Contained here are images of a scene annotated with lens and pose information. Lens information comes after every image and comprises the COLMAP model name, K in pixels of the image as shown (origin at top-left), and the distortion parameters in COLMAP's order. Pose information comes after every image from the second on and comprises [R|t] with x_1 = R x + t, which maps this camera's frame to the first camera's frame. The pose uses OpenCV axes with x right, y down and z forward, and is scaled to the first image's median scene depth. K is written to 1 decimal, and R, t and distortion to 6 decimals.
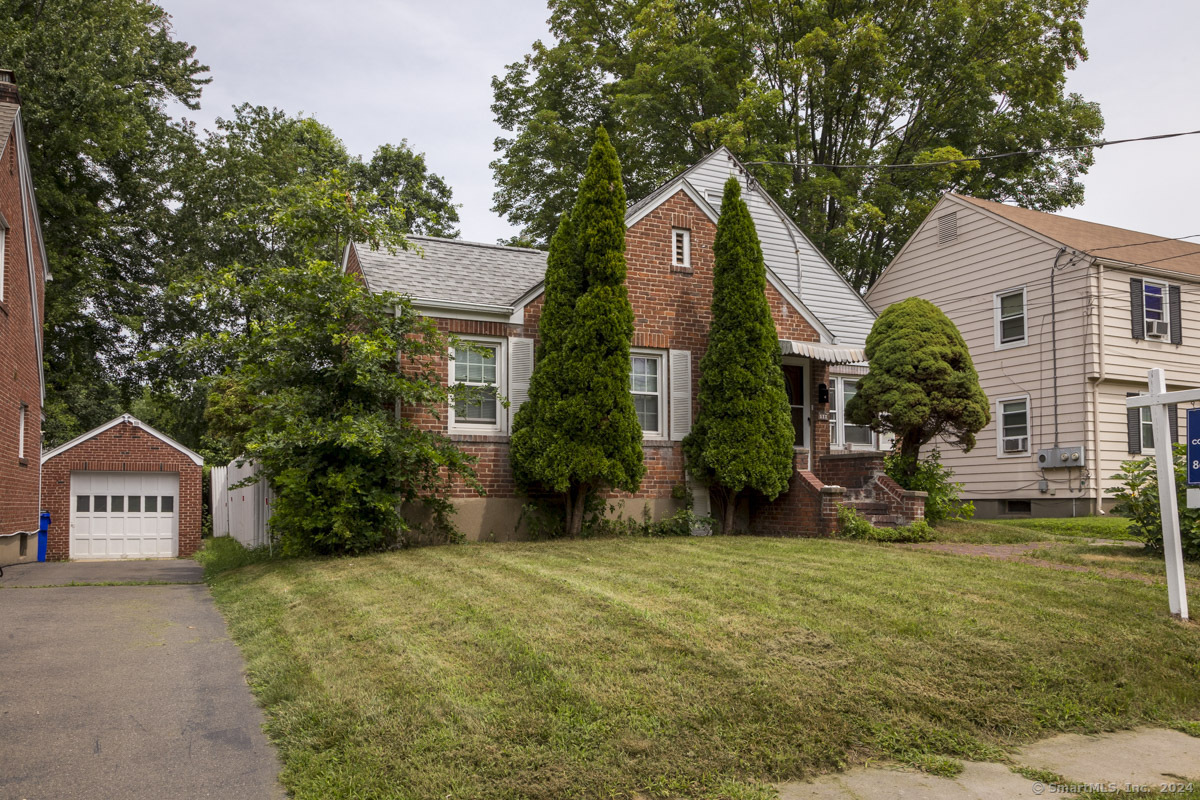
lens RADIAL K [[888.1, 0, 617.6], [0, 888.1, 467.3], [0, 0, 1]] dist [-0.028251, 0.006284]
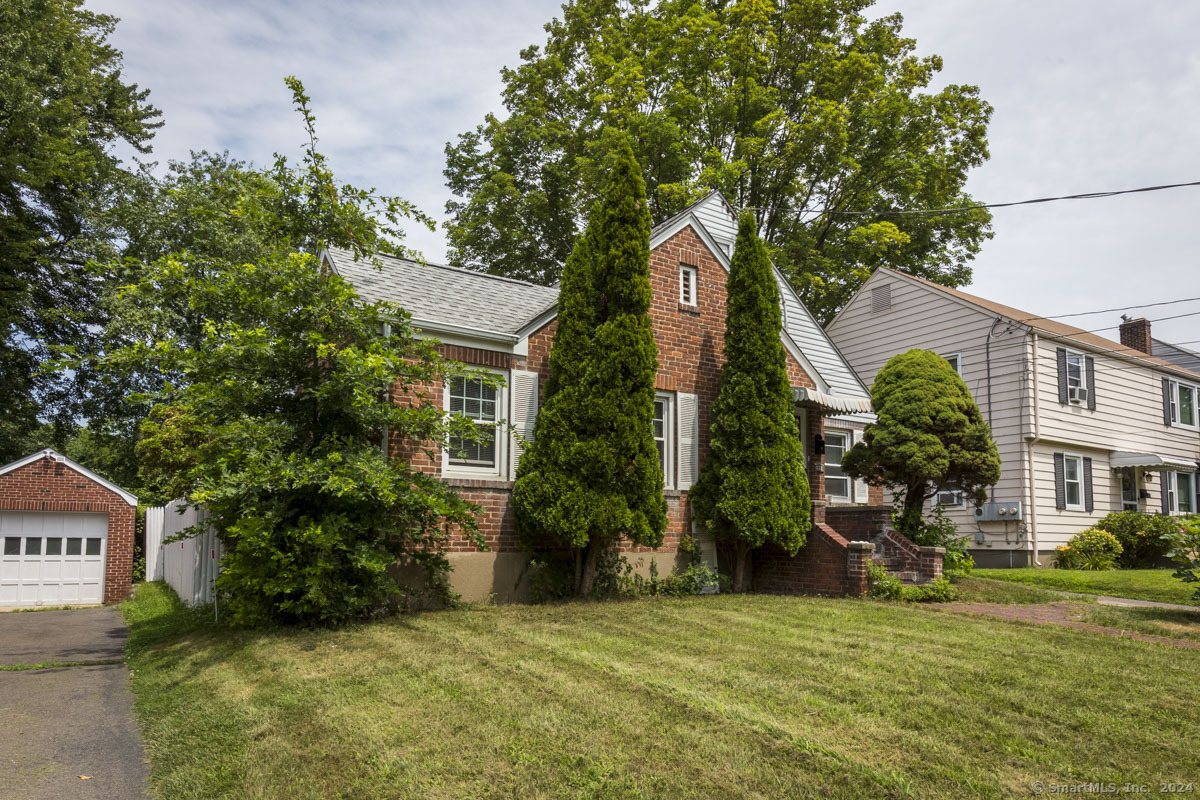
lens RADIAL K [[749.6, 0, 621.5], [0, 749.6, 479.1], [0, 0, 1]] dist [0.004595, -0.014525]
pose [[0.991360, 0.020692, 0.129524, -0.092788], [-0.015258, 0.998967, -0.042808, -0.006162], [-0.130276, 0.040462, 0.990652, 0.213155]]
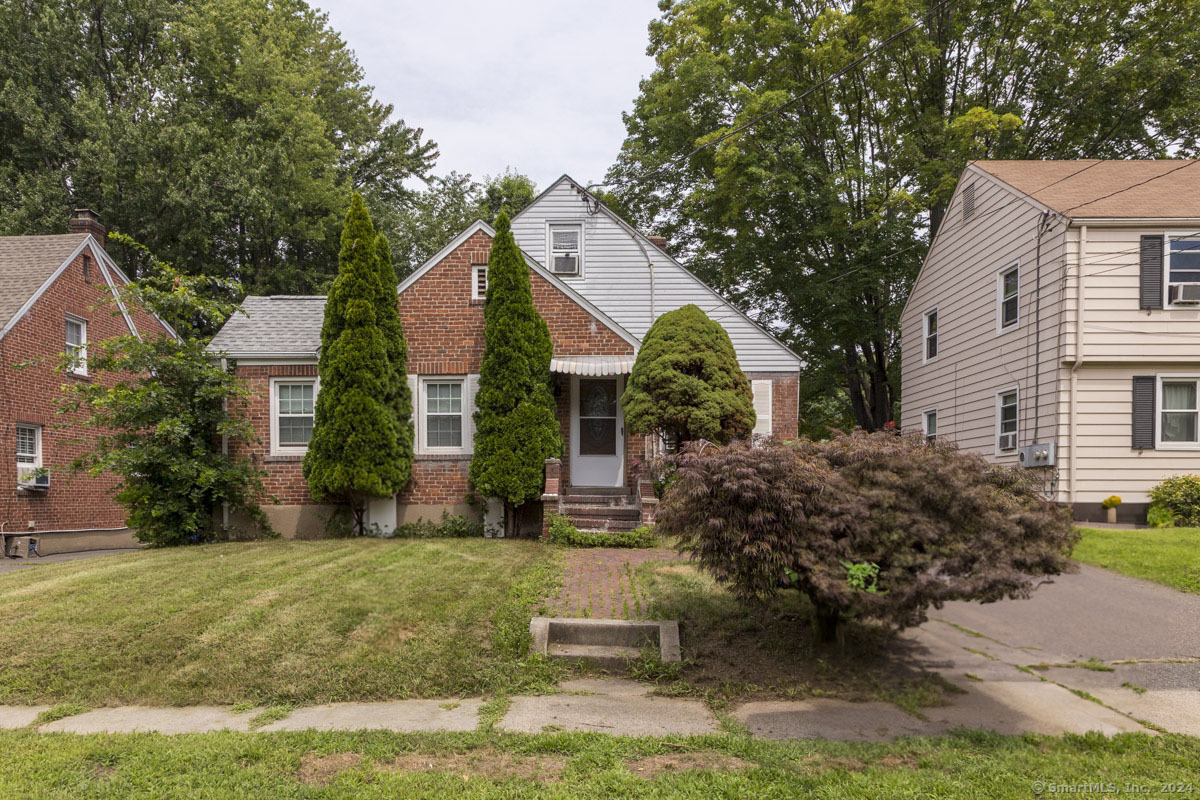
lens RADIAL K [[813.5, 0, 600.1], [0, 813.5, 526.6], [0, 0, 1]] dist [-0.005809, -0.000148]
pose [[0.903198, 0.013875, -0.429000, 0.618789], [0.017900, 0.997390, 0.069944, -0.006922], [0.428851, -0.070853, 0.900593, 0.105901]]
